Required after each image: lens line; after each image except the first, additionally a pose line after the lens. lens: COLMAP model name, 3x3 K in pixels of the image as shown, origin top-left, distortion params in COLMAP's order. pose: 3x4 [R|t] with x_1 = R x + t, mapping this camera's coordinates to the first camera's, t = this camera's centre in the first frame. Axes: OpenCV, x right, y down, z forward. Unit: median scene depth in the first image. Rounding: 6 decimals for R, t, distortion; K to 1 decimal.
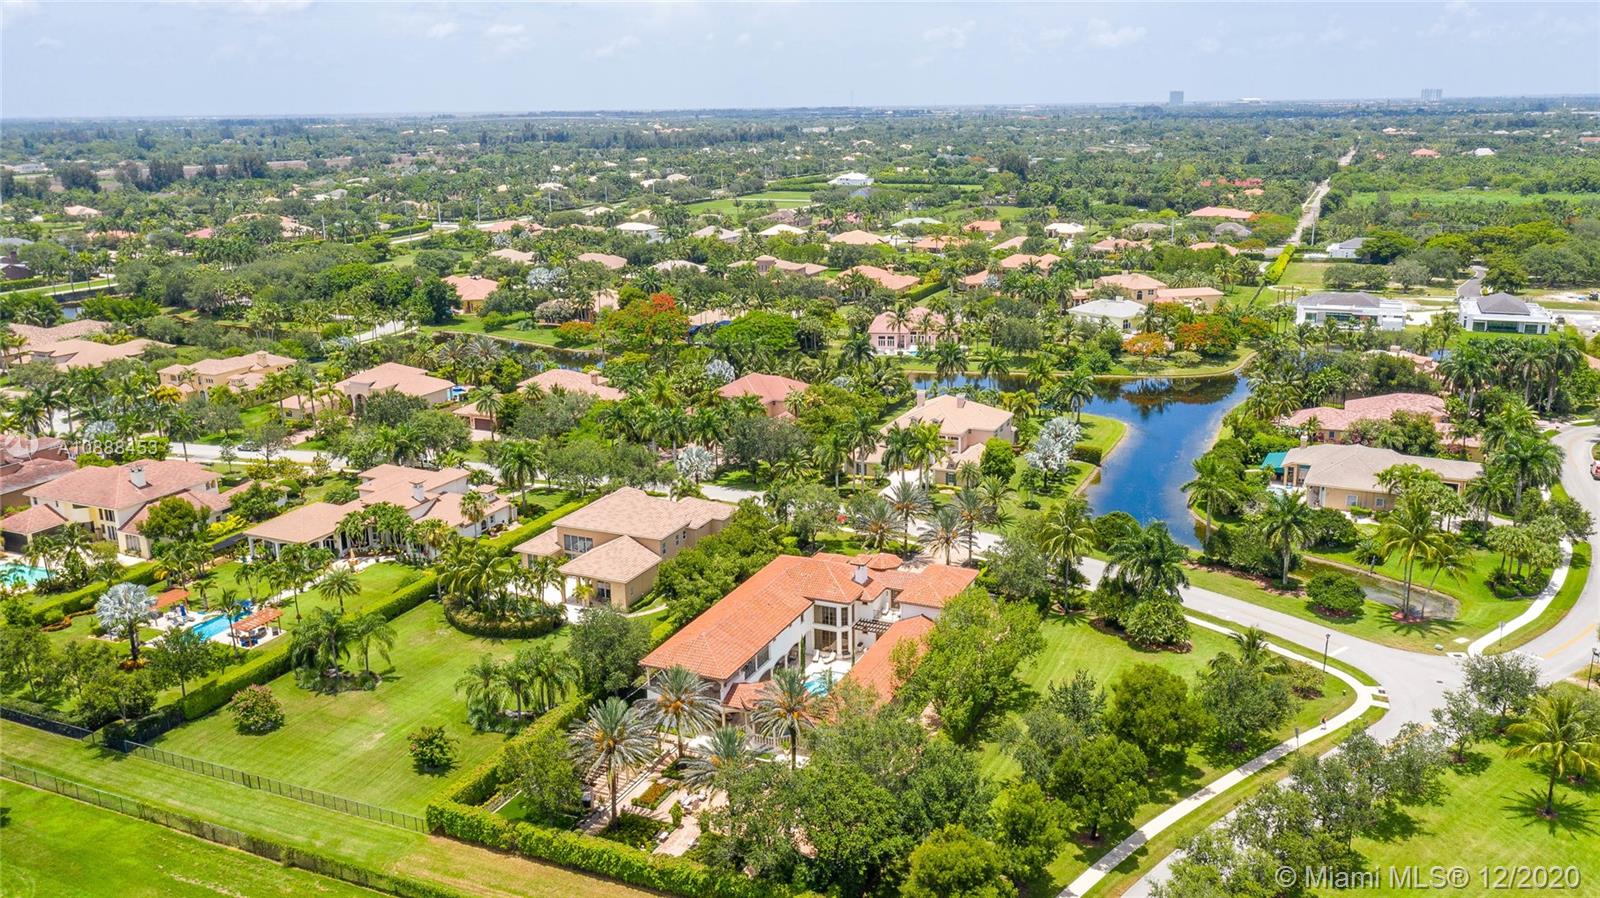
lens RADIAL K [[1263.5, 0, 800.0], [0, 1263.5, 449.0], [0, 0, 1]] dist [-0.010814, -0.008219]
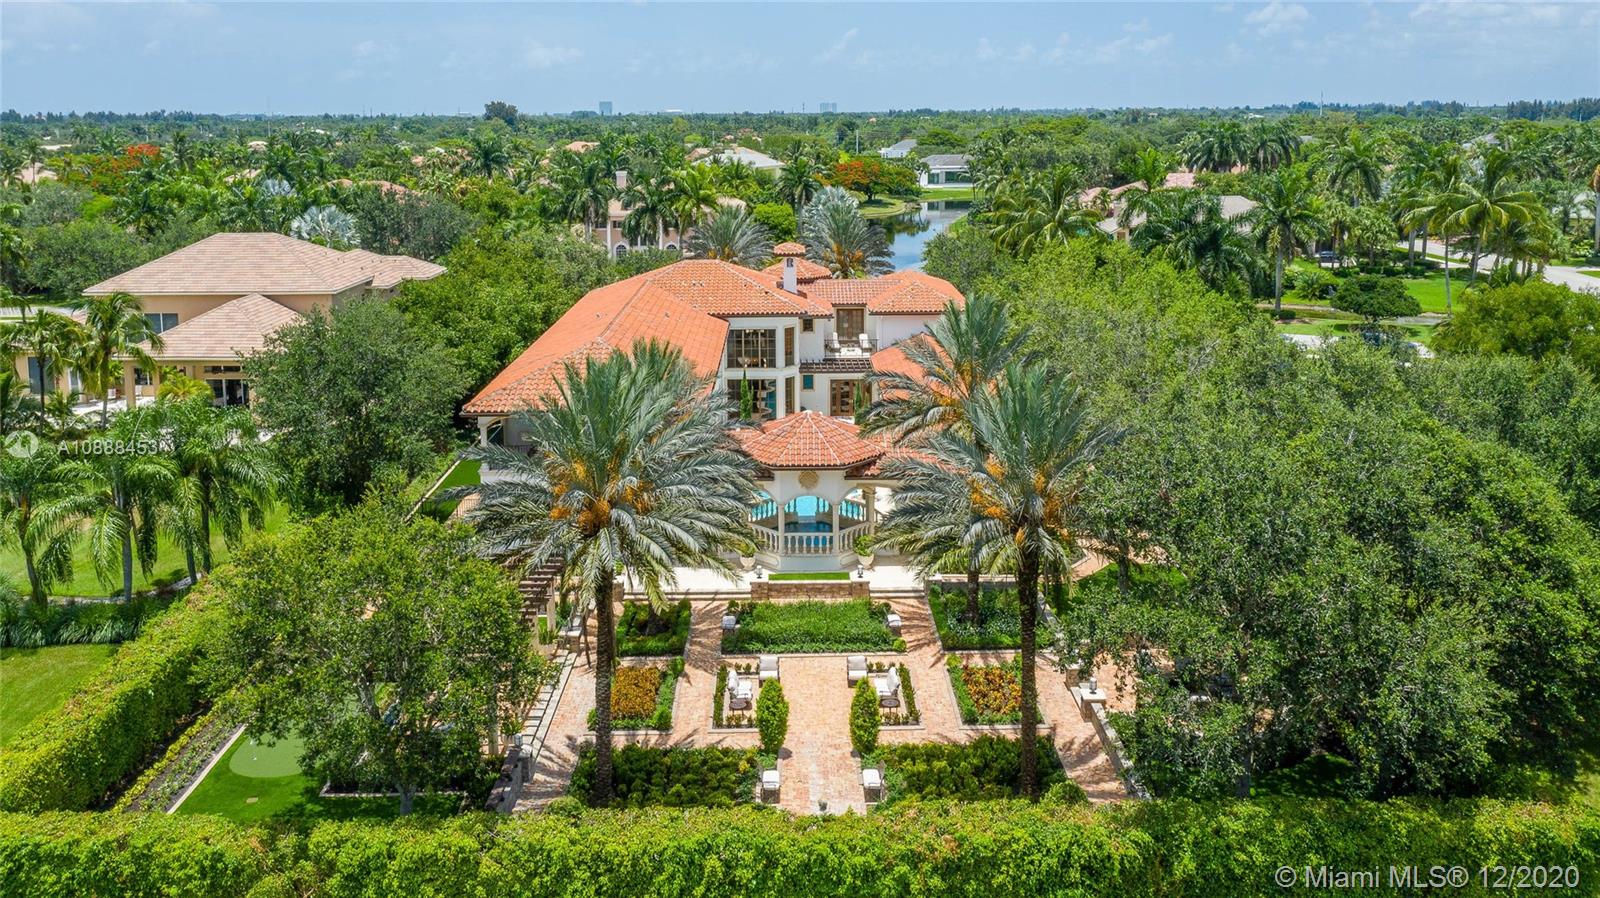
lens RADIAL K [[1263.5, 0, 800.0], [0, 1263.5, 449.0], [0, 0, 1]] dist [-0.010814, -0.008219]
pose [[0.908729, -0.094050, 0.406652, -0.172543], [0.096574, 0.995222, 0.014363, 0.167127], [-0.406060, 0.026220, 0.913470, 0.534777]]
